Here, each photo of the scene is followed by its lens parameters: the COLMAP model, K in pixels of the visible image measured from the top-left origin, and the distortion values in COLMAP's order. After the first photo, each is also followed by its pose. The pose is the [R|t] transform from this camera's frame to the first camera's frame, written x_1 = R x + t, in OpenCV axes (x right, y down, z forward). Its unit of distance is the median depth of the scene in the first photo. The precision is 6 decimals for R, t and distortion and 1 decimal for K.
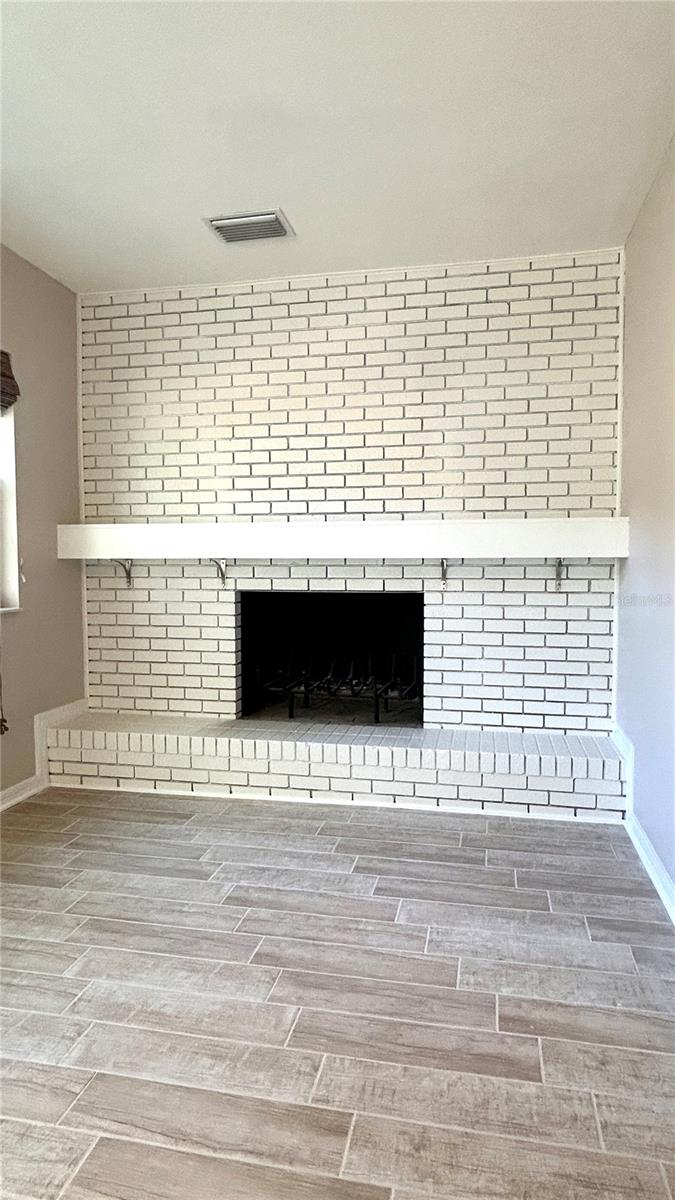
lens RADIAL K [[719.3, 0, 337.5], [0, 719.3, 600.0], [0, 0, 1]] dist [-0.000477, 0.000047]
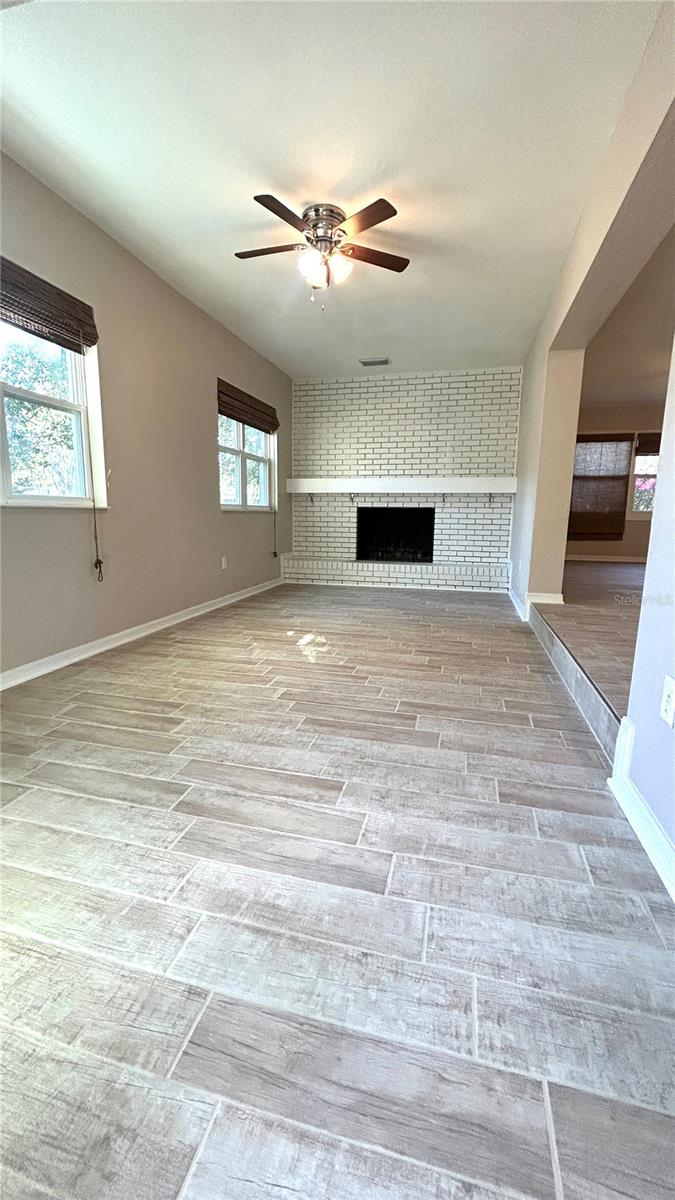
lens RADIAL K [[487.5, 0, 336.8], [0, 487.5, 598.9], [0, 0, 1]] dist [0.000446, 0.000486]
pose [[0.998610, 0.021717, -0.048019, -0.138299], [-0.016009, 0.993096, 0.116209, 0.117841], [0.050211, -0.115279, 0.992063, -0.761574]]
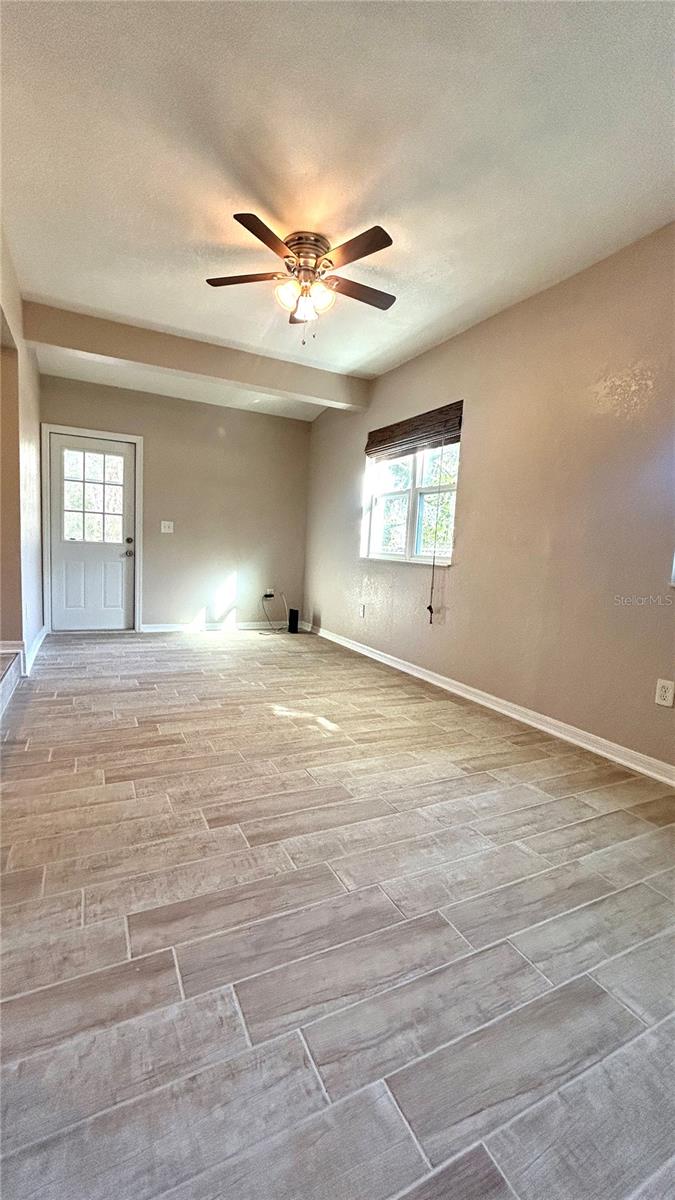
lens RADIAL K [[487.5, 0, 336.8], [0, 487.5, 598.9], [0, 0, 1]] dist [0.000446, 0.000486]
pose [[-0.778596, 0.026917, -0.626948, 0.235016], [-0.085642, 0.985174, 0.148655, -0.002893], [0.621654, 0.169435, -0.764747, 0.809908]]
